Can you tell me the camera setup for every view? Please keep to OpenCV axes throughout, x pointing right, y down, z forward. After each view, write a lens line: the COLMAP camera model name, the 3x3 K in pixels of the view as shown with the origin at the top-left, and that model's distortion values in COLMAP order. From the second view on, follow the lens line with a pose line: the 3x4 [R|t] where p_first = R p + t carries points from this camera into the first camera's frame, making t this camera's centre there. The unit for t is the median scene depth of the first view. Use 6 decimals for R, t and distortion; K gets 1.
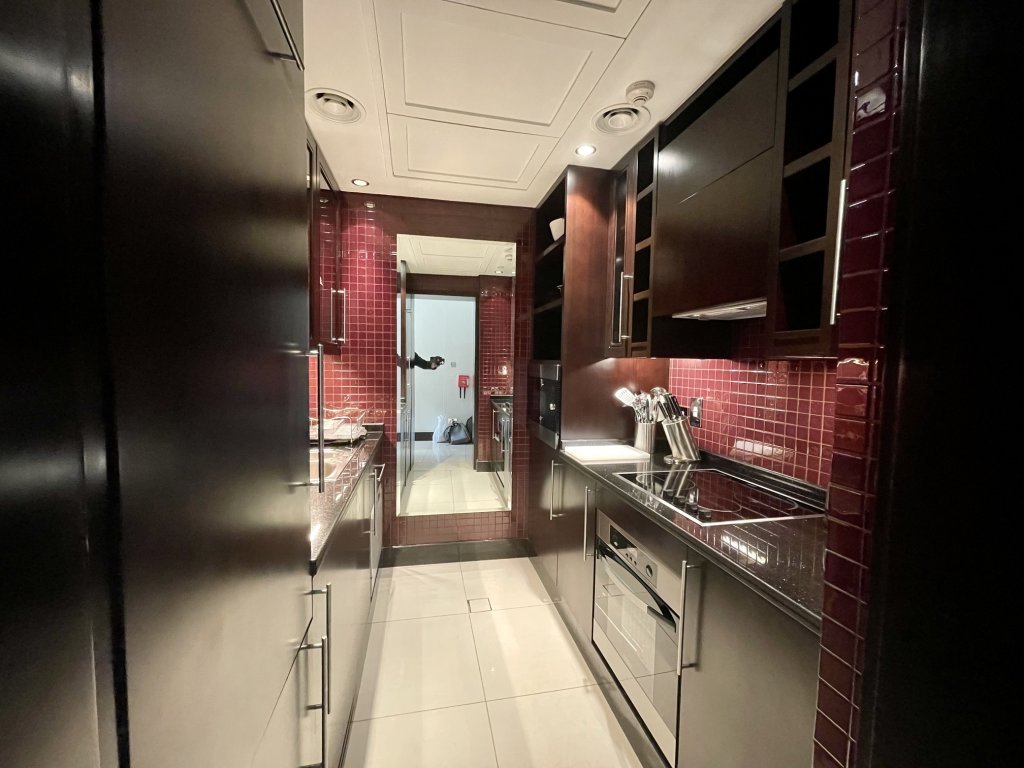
lens RADIAL K [[410.9, 0, 508.7], [0, 410.9, 384.3], [0, 0, 1]] dist [0.001354, -0.000132]
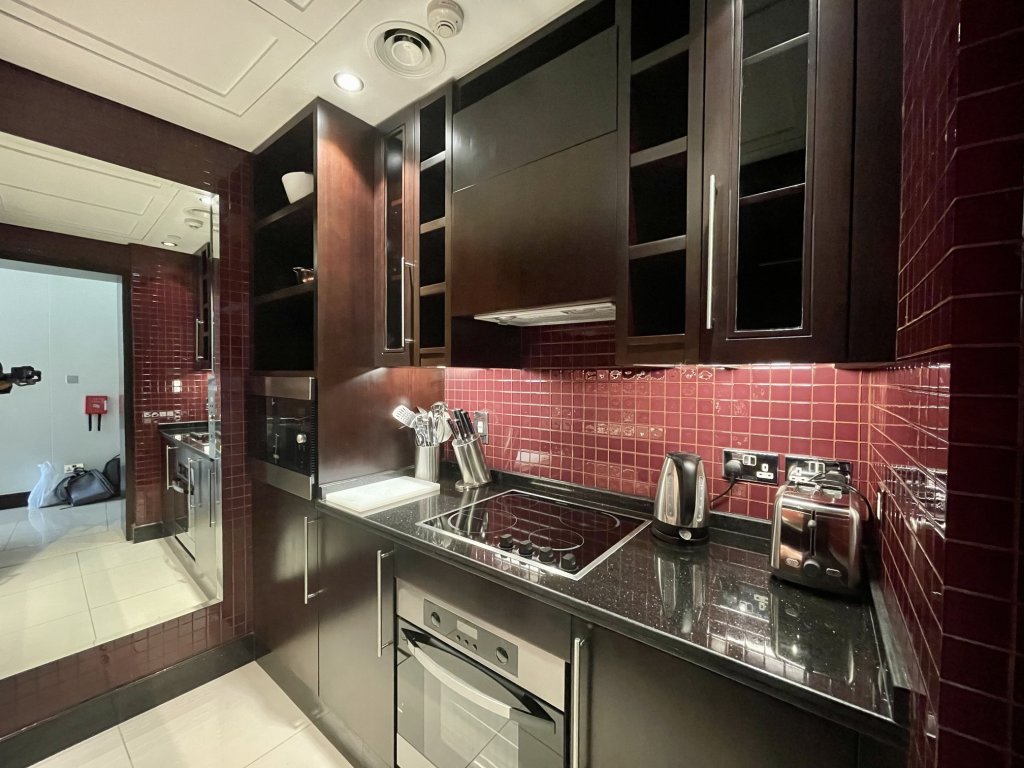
lens RADIAL K [[410.9, 0, 508.7], [0, 410.9, 384.3], [0, 0, 1]] dist [0.001354, -0.000132]
pose [[0.771015, -0.027883, 0.636206, -0.065616], [0.044254, 0.998972, -0.009849, -0.014633], [-0.635277, 0.035748, 0.771456, 0.256641]]
